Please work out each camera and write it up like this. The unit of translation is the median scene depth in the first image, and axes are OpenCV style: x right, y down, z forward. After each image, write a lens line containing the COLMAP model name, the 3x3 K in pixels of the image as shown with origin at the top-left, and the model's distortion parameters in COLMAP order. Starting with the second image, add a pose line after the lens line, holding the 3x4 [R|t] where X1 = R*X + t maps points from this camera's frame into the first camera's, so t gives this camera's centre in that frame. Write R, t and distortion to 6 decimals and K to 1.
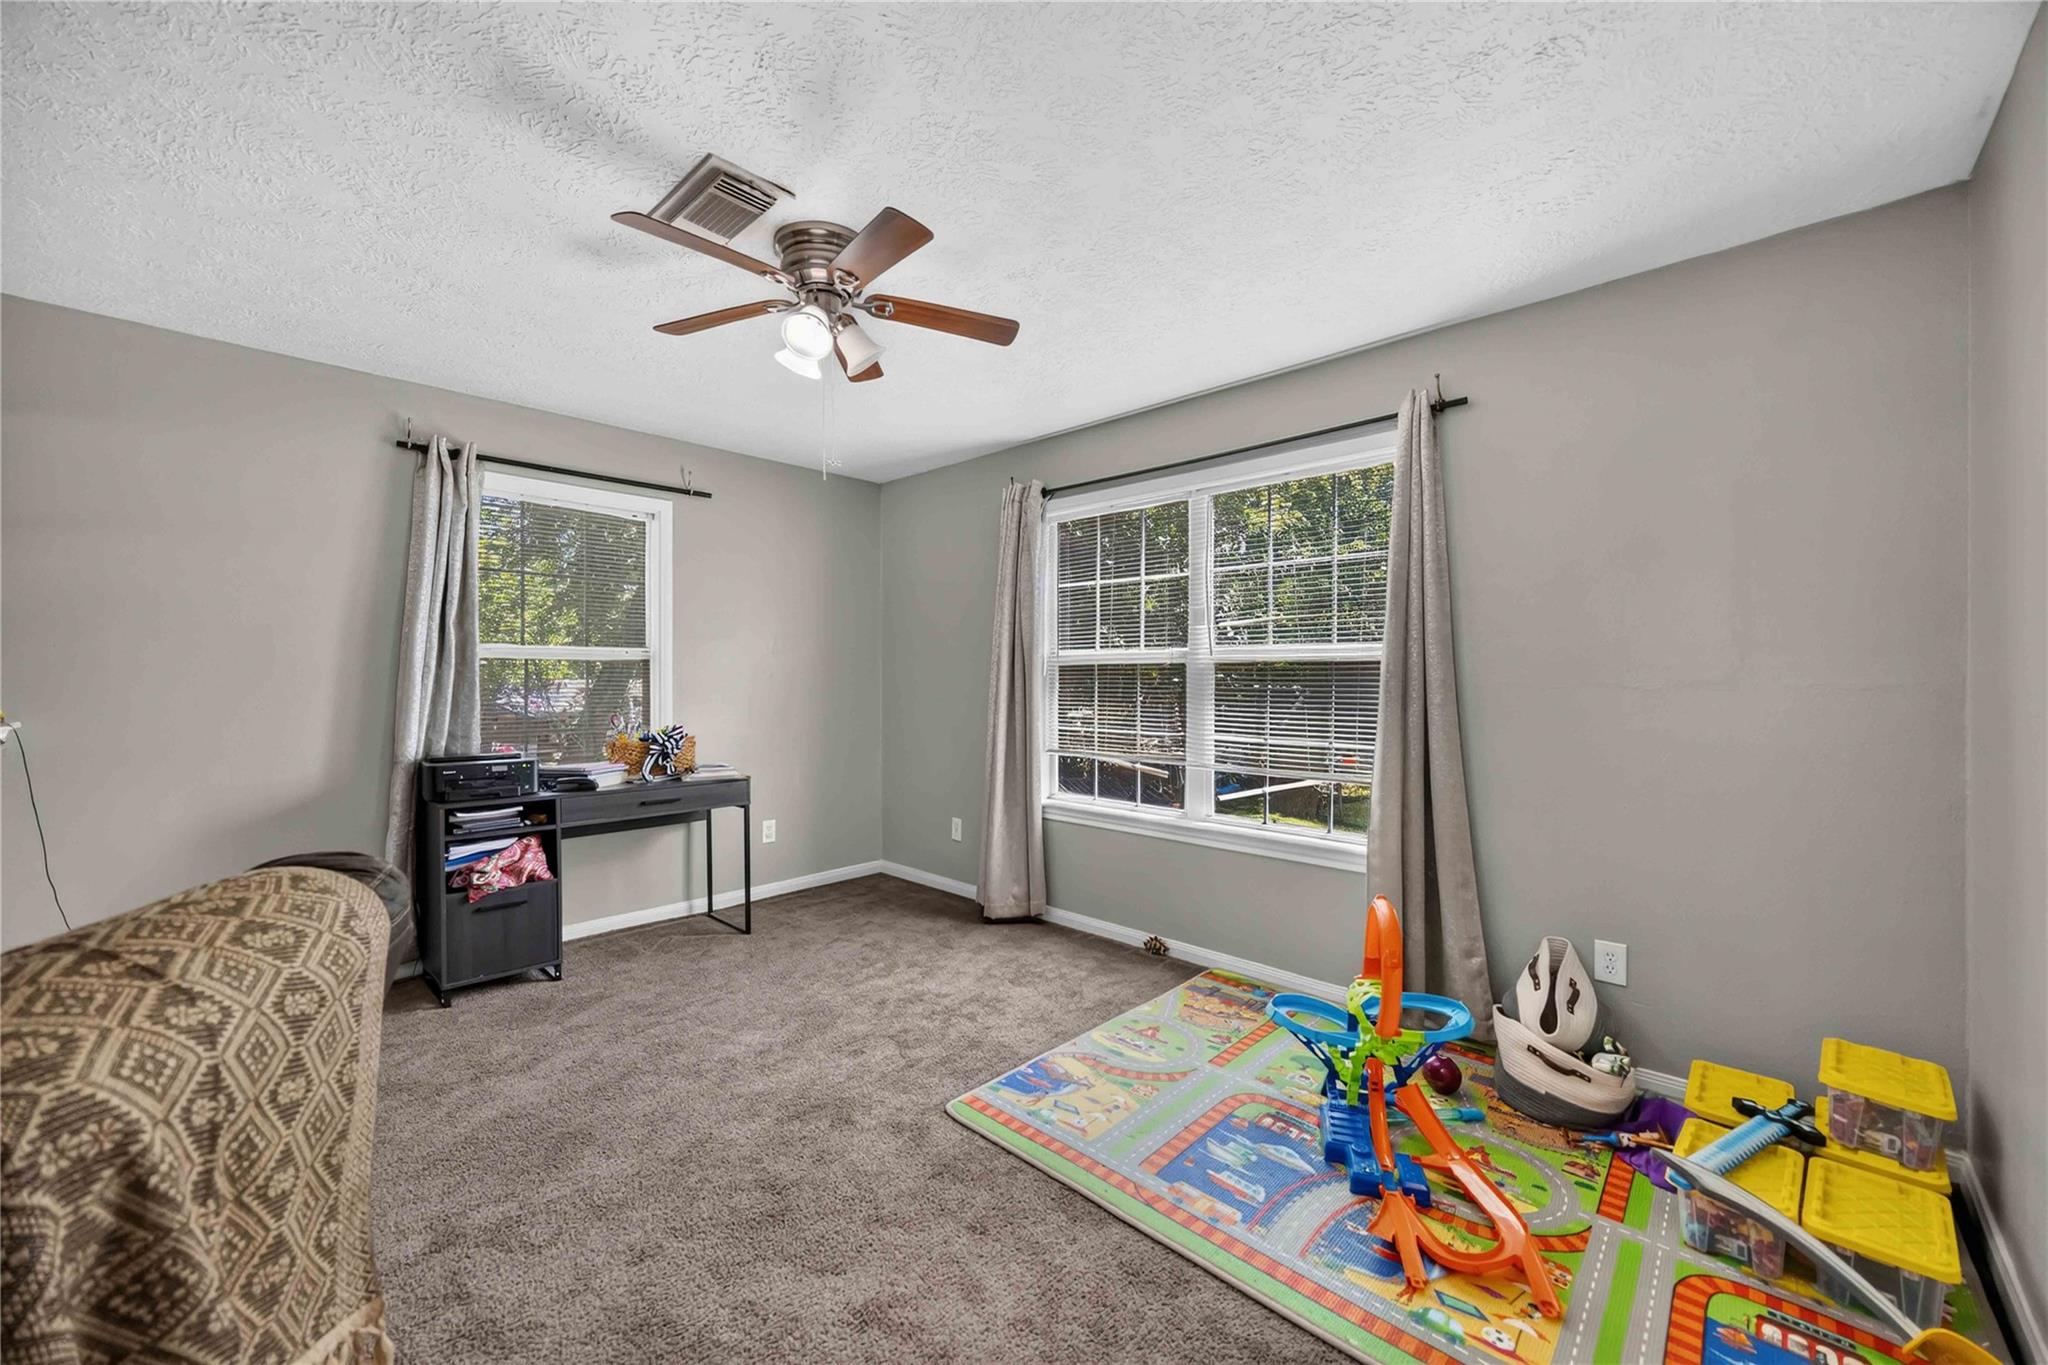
lens RADIAL K [[786.8, 0, 1015.4], [0, 786.8, 681.2], [0, 0, 1]] dist [0.000954, 0.000031]
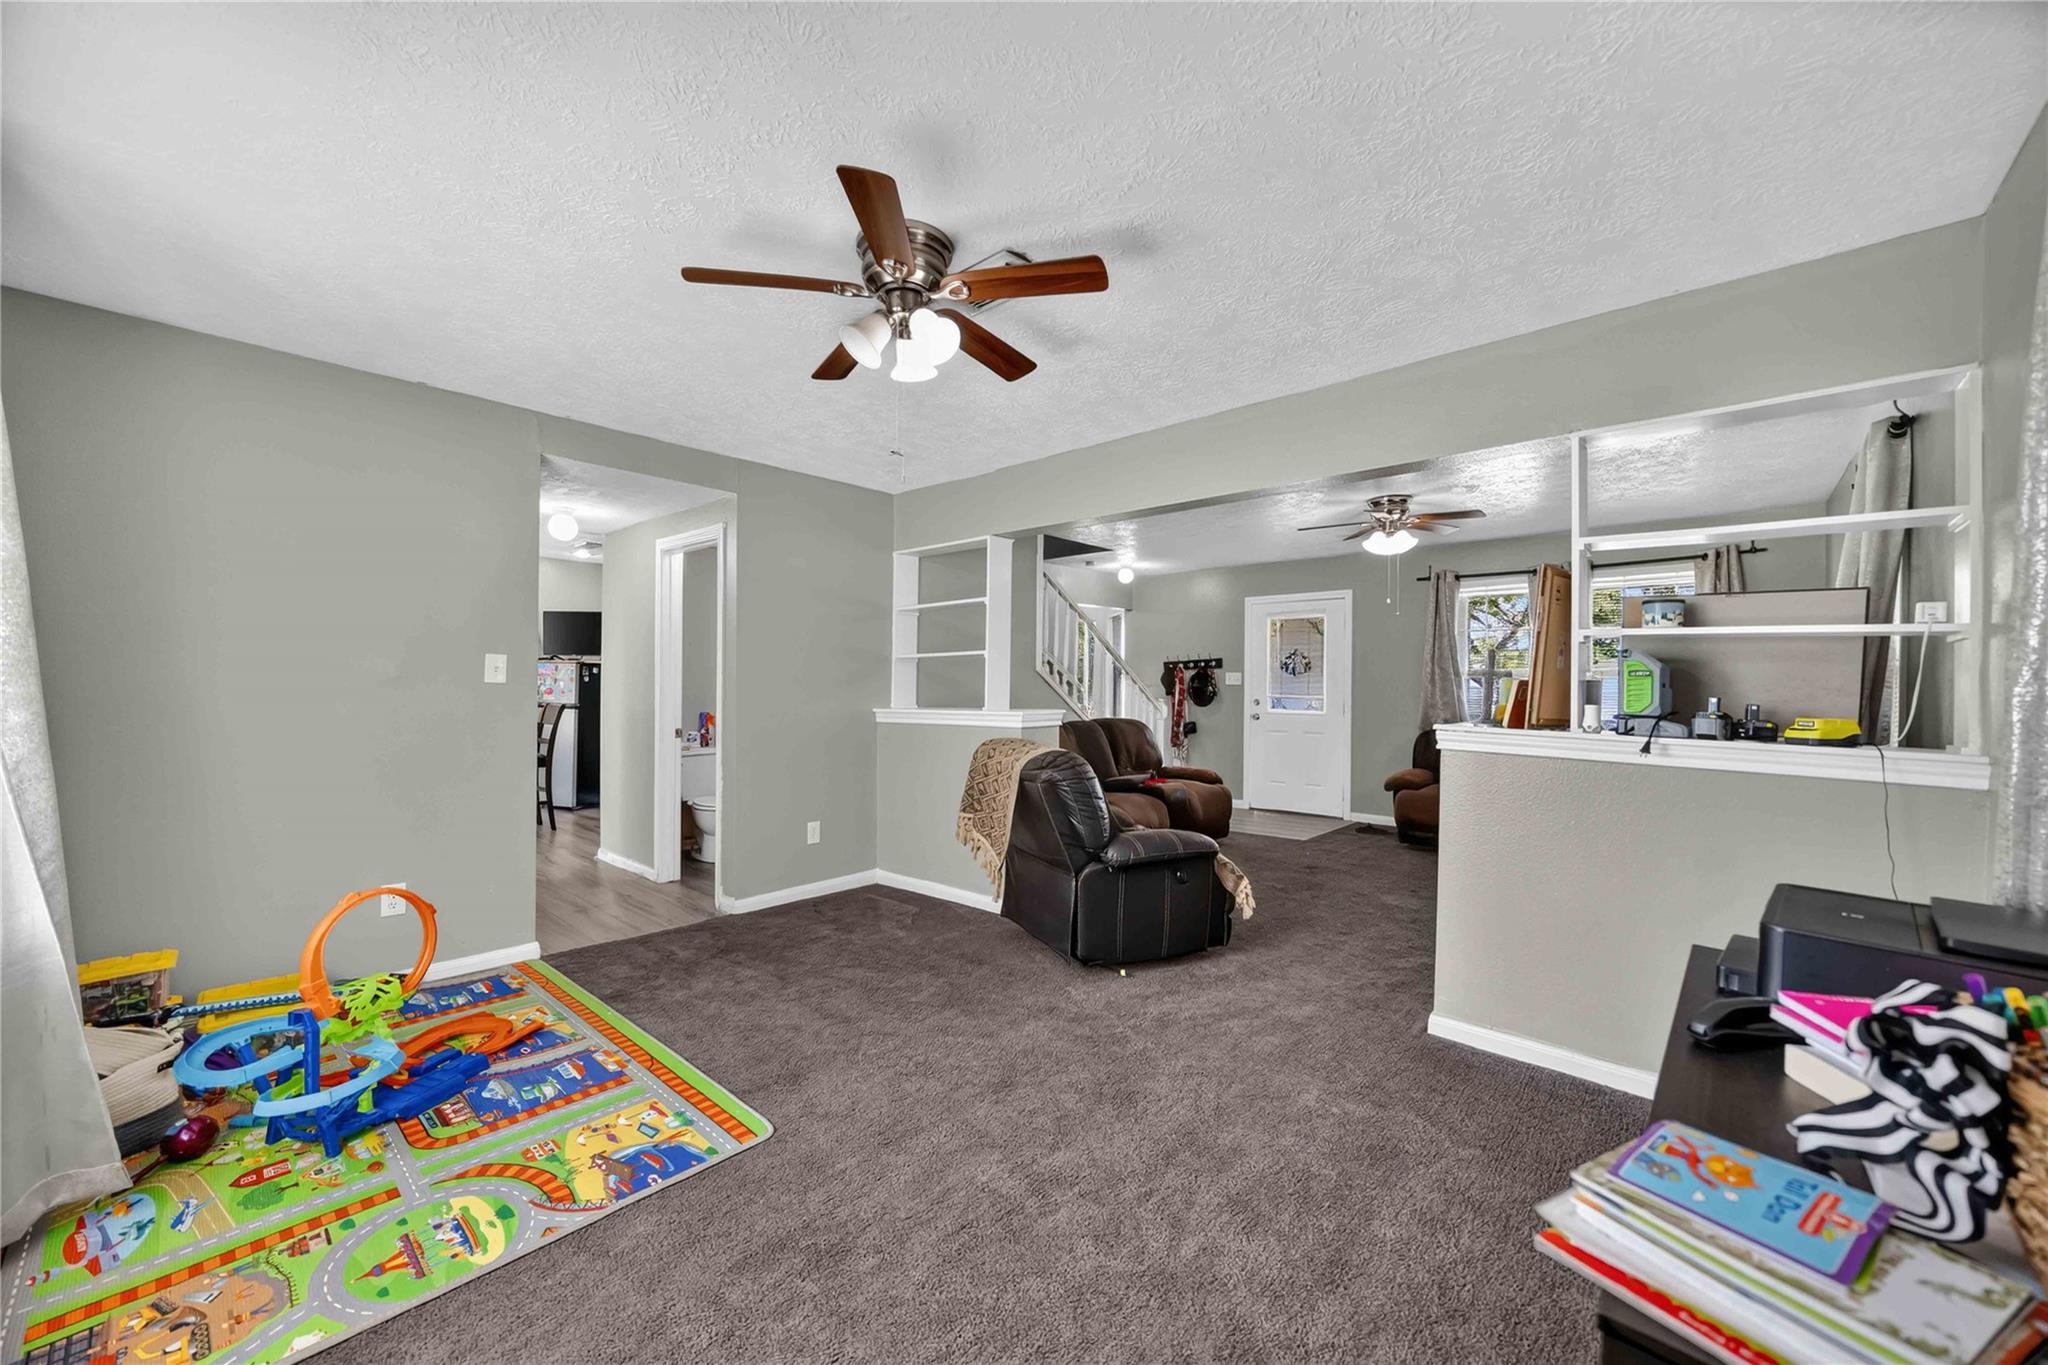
lens RADIAL K [[786.8, 0, 1015.4], [0, 786.8, 681.2], [0, 0, 1]] dist [0.000954, 0.000031]
pose [[-0.999634, -0.003309, -0.026838, -0.257907], [-0.003420, 0.999986, 0.004101, -0.005684], [0.026824, 0.004191, -0.999631, 1.439312]]
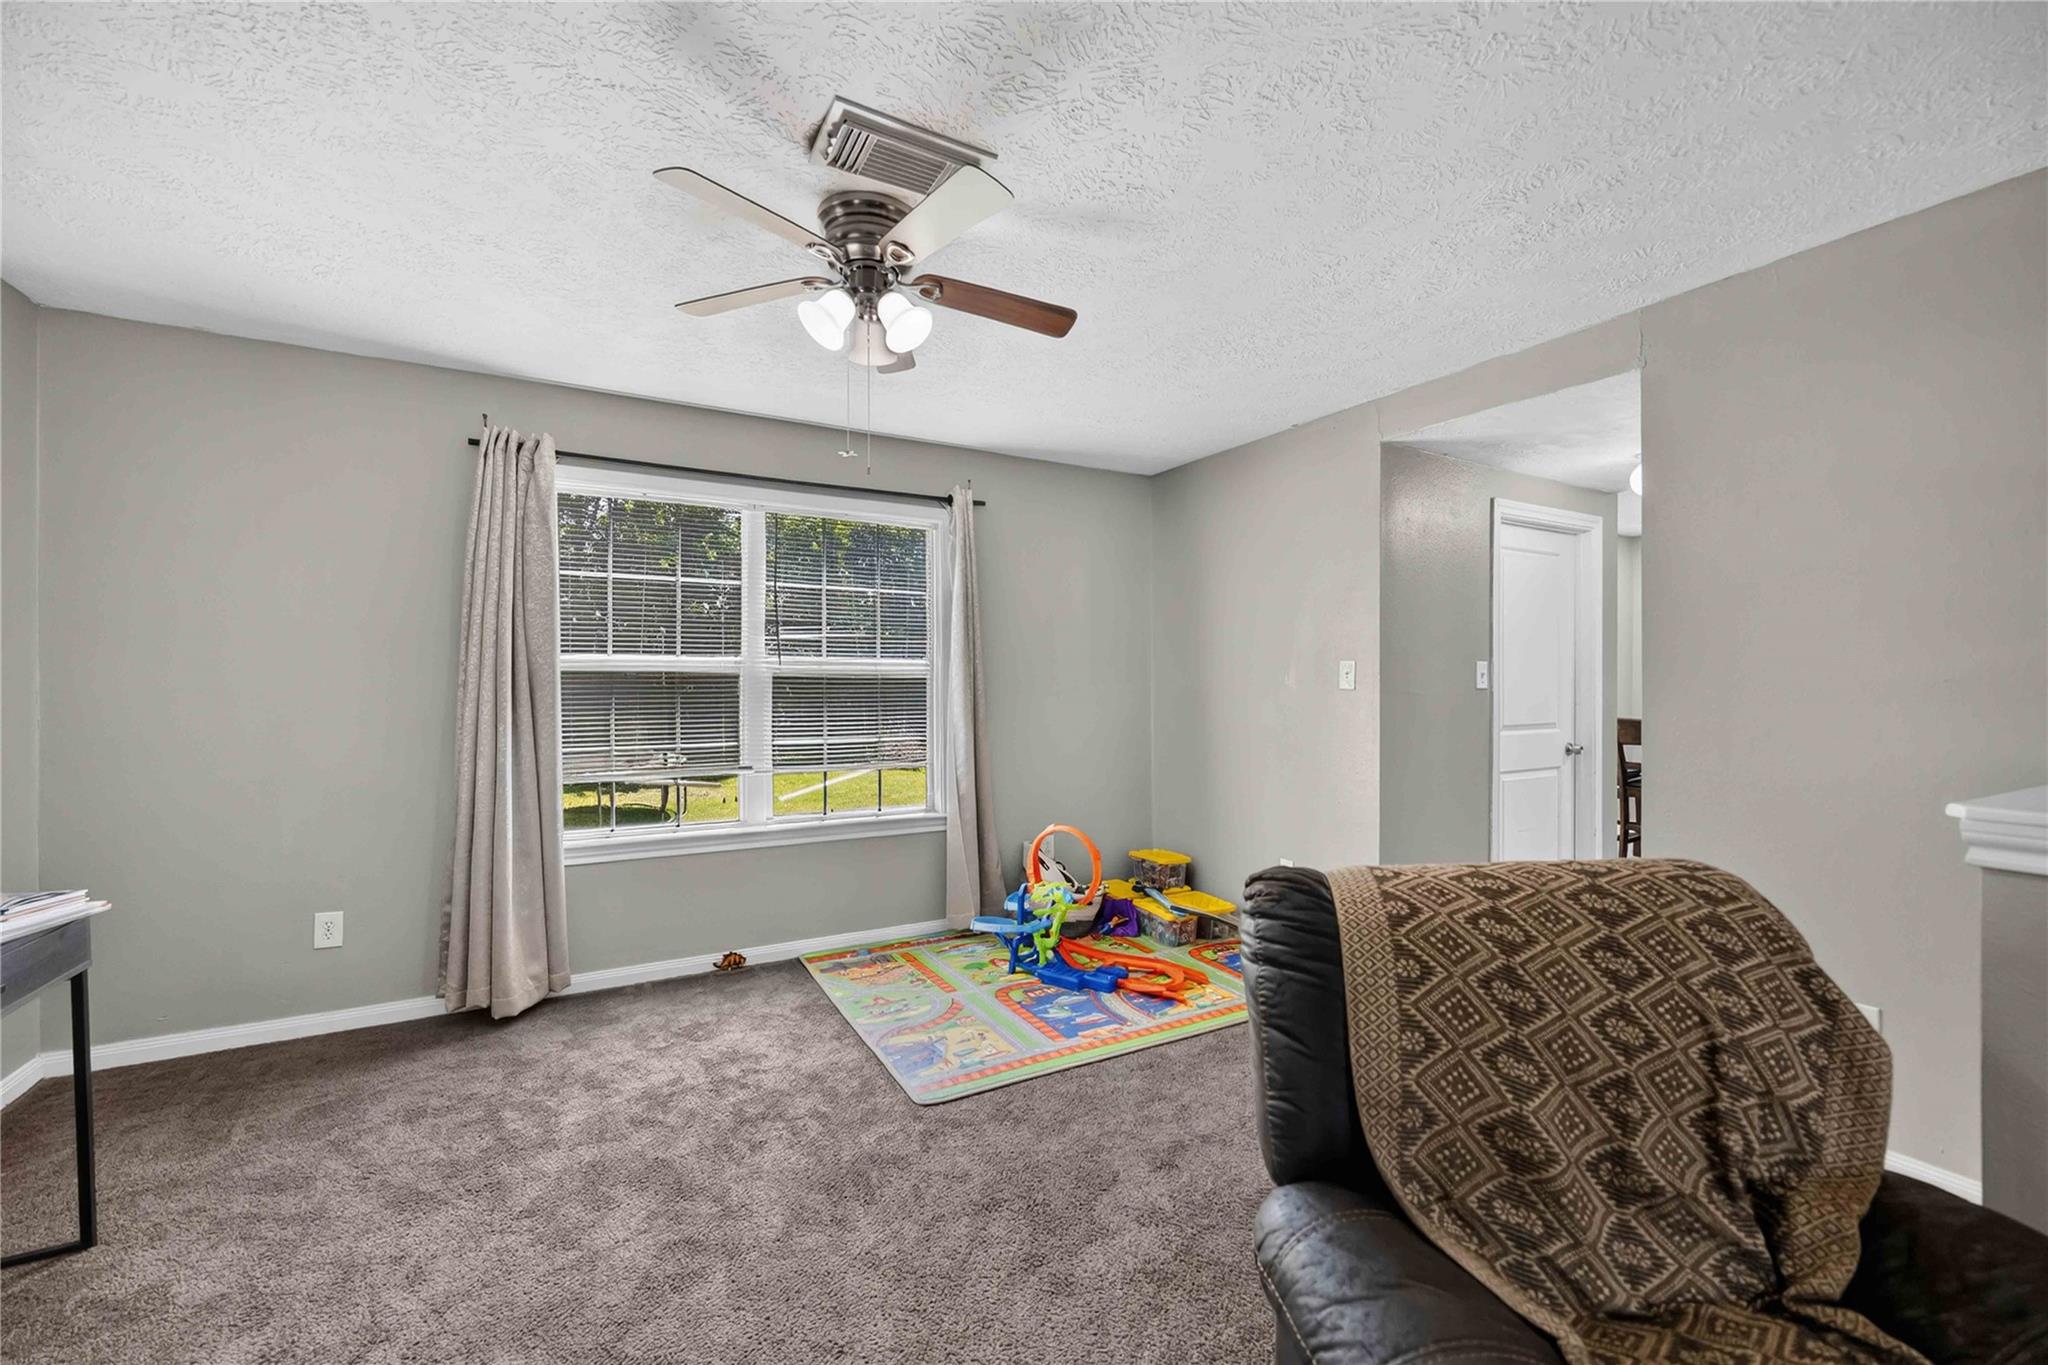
lens RADIAL K [[817.3, 0, 1024.0], [0, 817.3, 682.5], [0, 0, 1]] dist [-0.000073, 0.000031]
pose [[0.291168, -0.002555, 0.956668, -0.792459], [0.007764, 0.999970, 0.000308, -0.009366], [-0.956640, 0.007338, 0.291179, 0.406993]]
